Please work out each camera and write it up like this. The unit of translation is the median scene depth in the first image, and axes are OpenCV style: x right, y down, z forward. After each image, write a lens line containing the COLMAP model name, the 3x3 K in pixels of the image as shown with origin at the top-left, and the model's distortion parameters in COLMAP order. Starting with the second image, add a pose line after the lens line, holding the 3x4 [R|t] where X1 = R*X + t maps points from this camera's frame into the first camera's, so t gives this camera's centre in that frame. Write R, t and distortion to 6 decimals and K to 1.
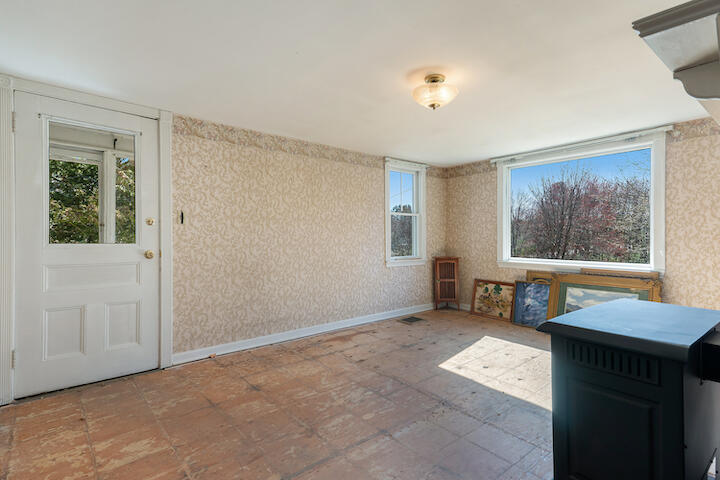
lens RADIAL K [[374.8, 0, 357.0], [0, 374.8, 235.2], [0, 0, 1]] dist [-0.000641, -0.000111]
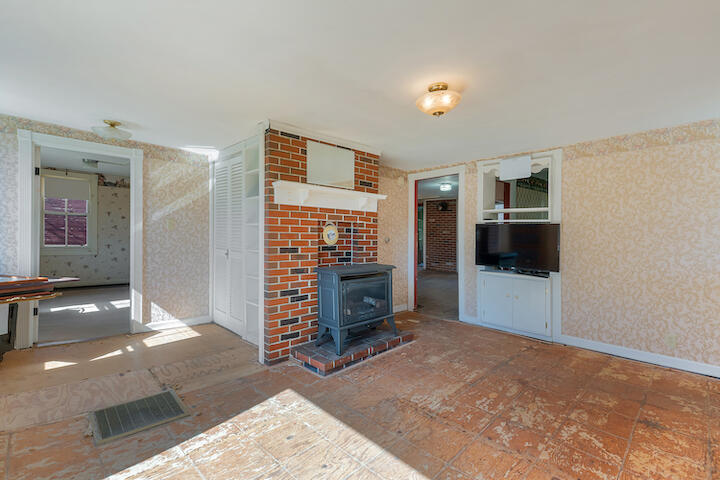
lens RADIAL K [[332.6, 0, 363.7], [0, 332.6, 238.5], [0, 0, 1]] dist [-0.000338, -0.000040]
pose [[-0.996979, -0.003650, -0.077583, 0.483234], [-0.005041, 0.999830, 0.017747, -0.027847], [0.077505, 0.018085, -0.996828, 1.858244]]
